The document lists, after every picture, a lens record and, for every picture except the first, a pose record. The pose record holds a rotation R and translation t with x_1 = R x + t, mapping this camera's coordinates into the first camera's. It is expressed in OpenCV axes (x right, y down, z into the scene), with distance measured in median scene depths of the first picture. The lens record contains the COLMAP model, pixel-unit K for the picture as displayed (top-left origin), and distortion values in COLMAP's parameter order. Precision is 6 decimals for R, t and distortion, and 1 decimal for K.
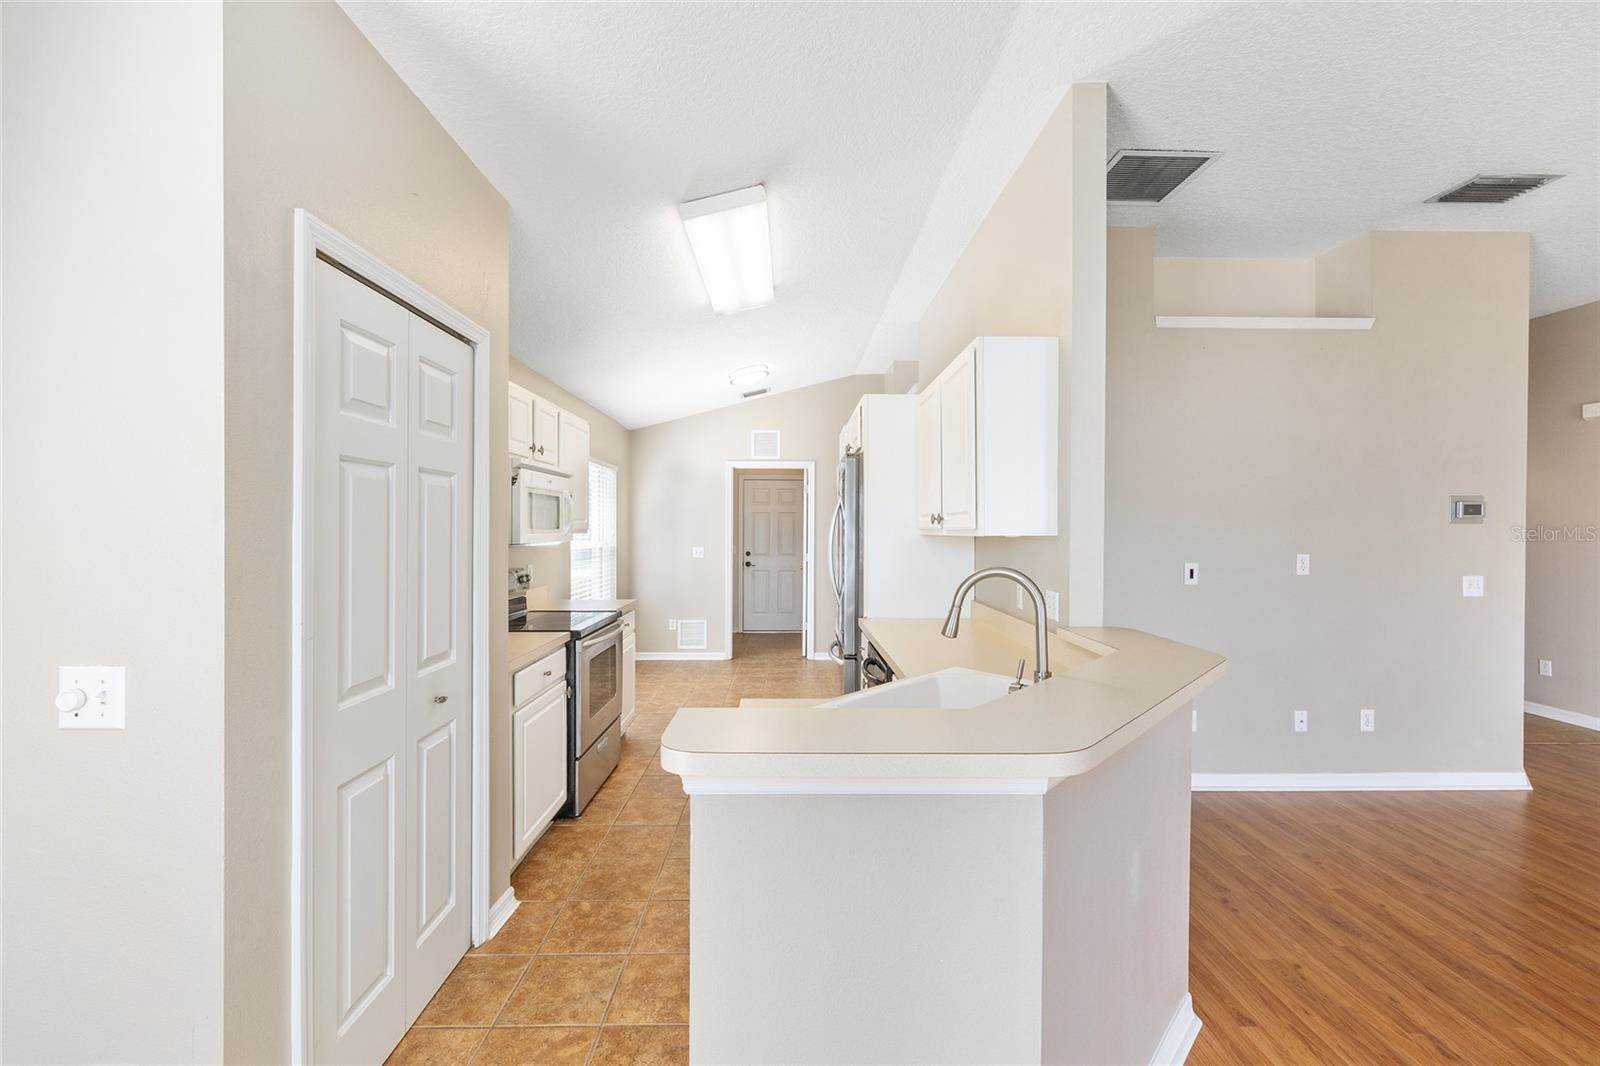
lens RADIAL K [[646.1, 0, 801.9], [0, 646.1, 529.6], [0, 0, 1]] dist [0.000954, 0.000702]
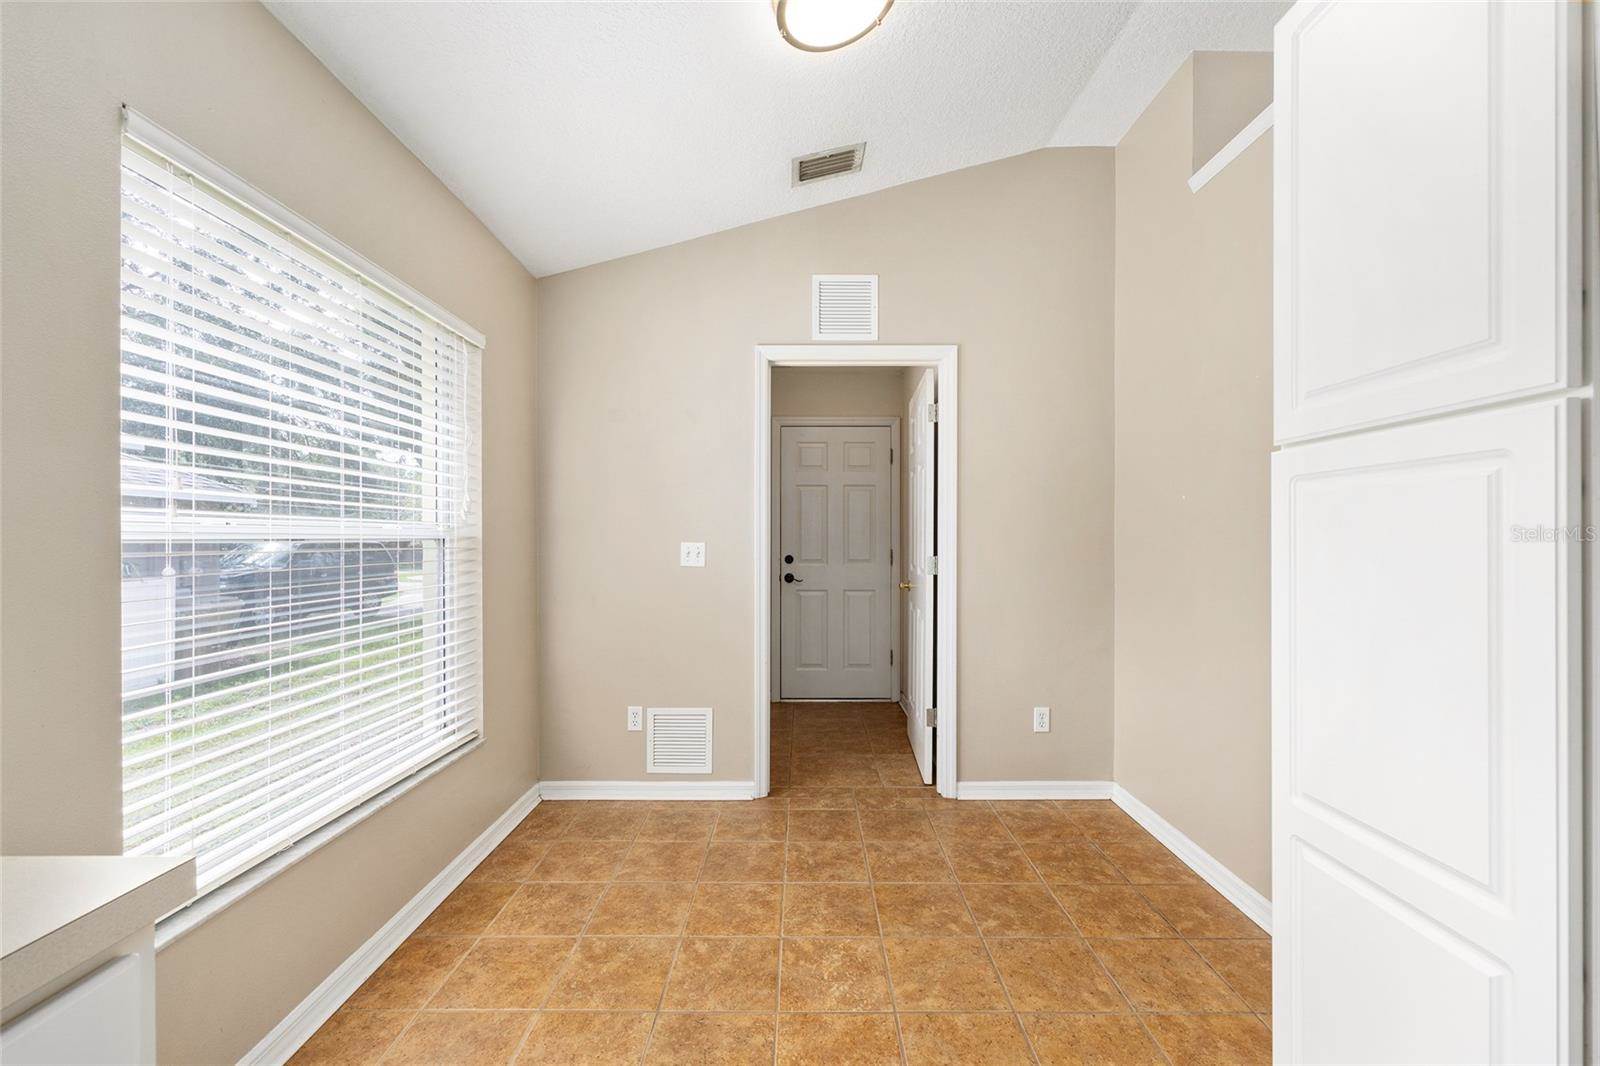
lens RADIAL K [[646.1, 0, 793.9], [0, 646.1, 536.3], [0, 0, 1]] dist [0.000954, 0.000702]
pose [[0.999339, -0.005122, -0.035997, -0.147409], [0.004919, 0.999971, -0.005736, 0.051219], [0.036026, 0.005555, 0.999335, 1.101998]]
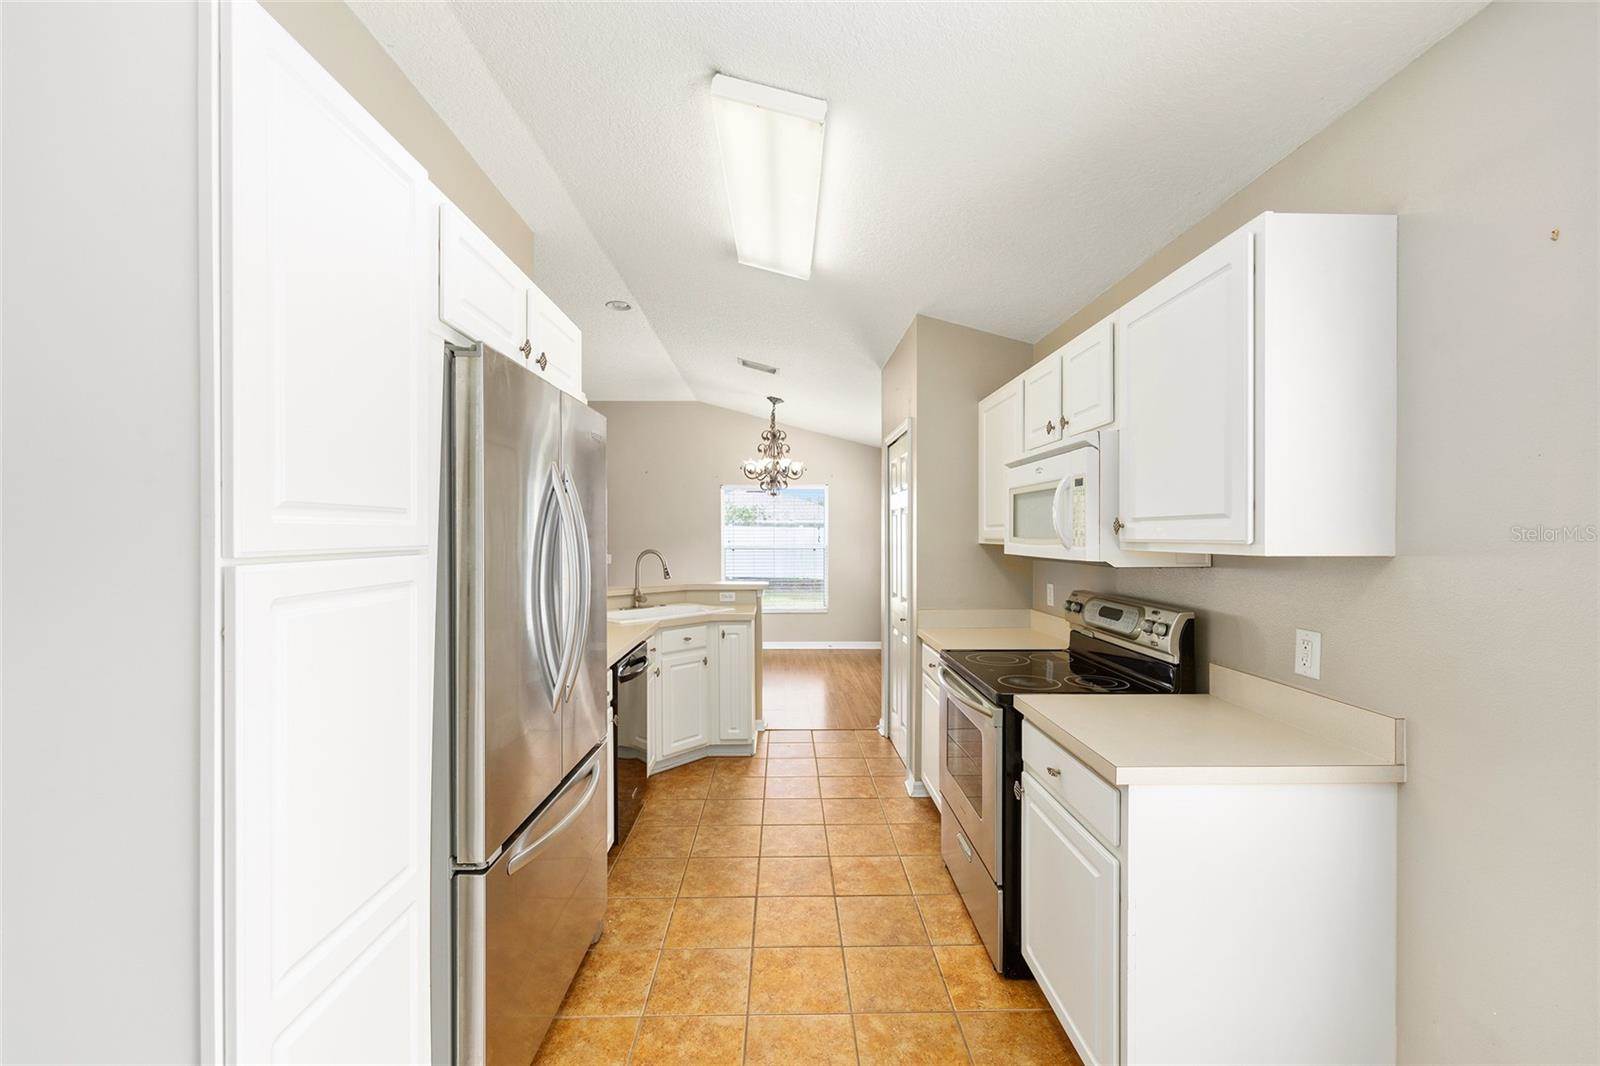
lens RADIAL K [[646.1, 0, 795.9], [0, 646.1, 537.1], [0, 0, 1]] dist [0.000954, 0.000702]
pose [[-0.999994, -0.002819, 0.002116, -0.126635], [-0.002804, 0.999968, 0.007480, -0.006893], [-0.002137, 0.007474, -0.999970, 1.670791]]
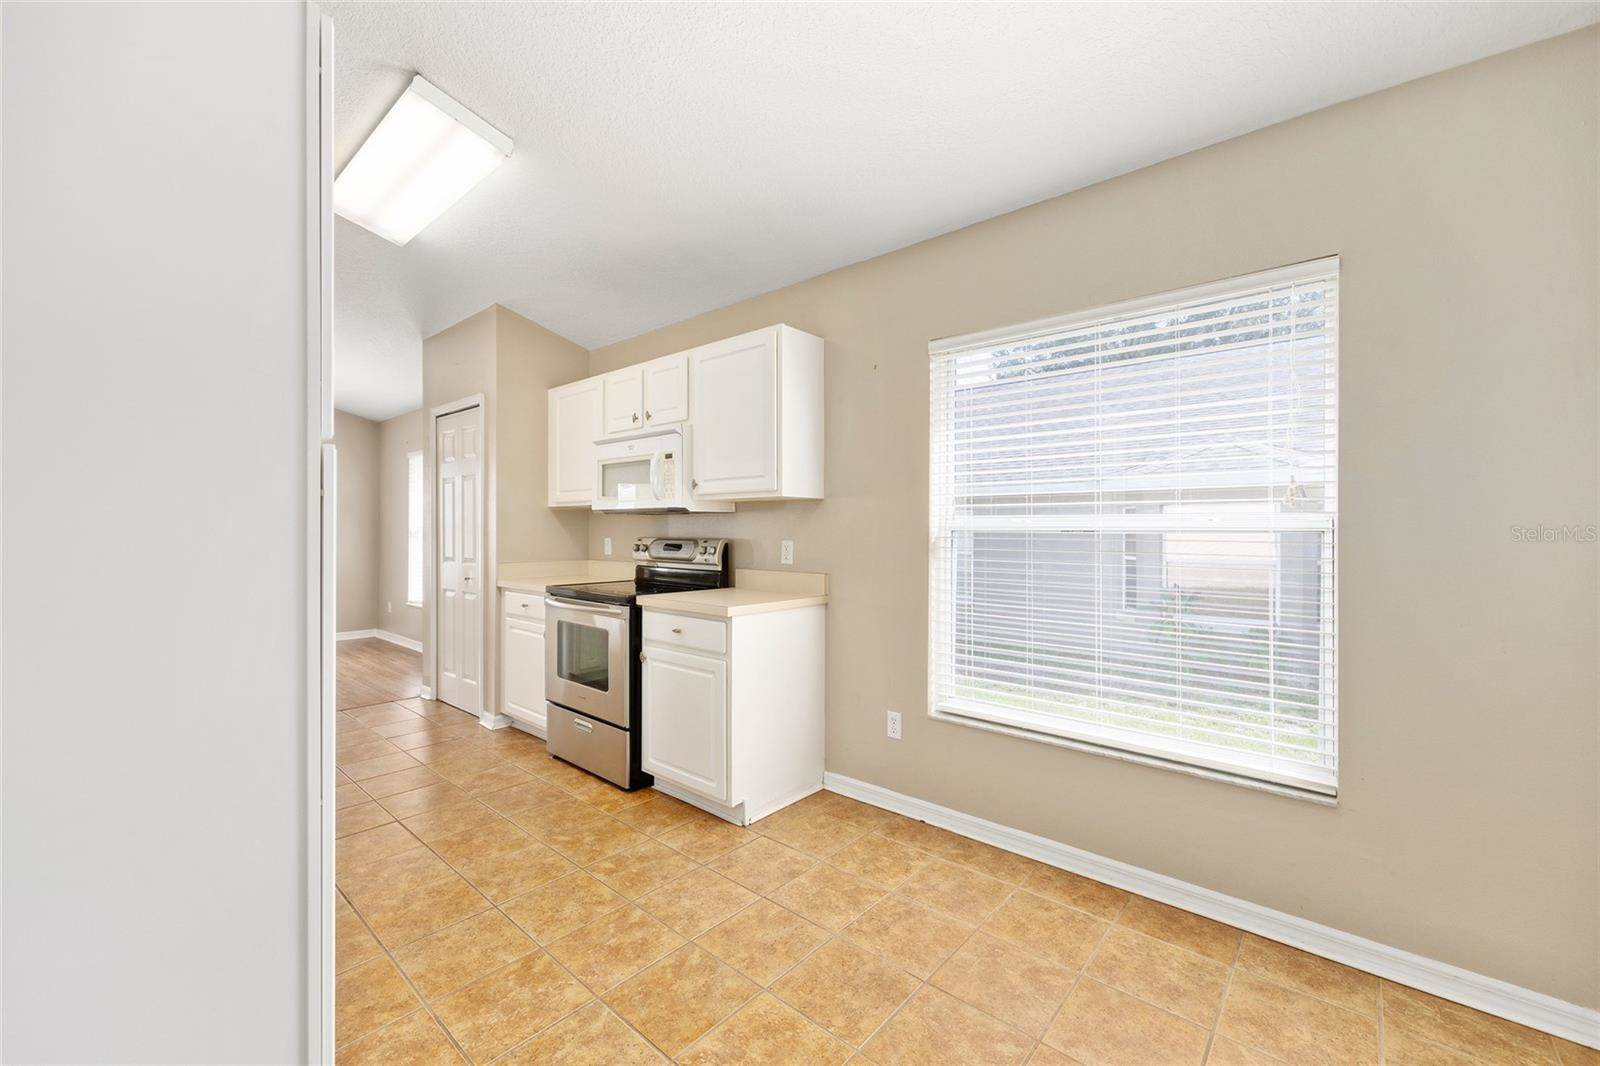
lens RADIAL K [[646.1, 0, 799.7], [0, 646.1, 533.6], [0, 0, 1]] dist [0.000954, 0.000702]
pose [[-0.676955, 0.002039, -0.736021, 0.160747], [-0.004059, 0.999971, 0.006503, 0.048989], [0.736013, 0.007390, -0.676927, 1.828004]]
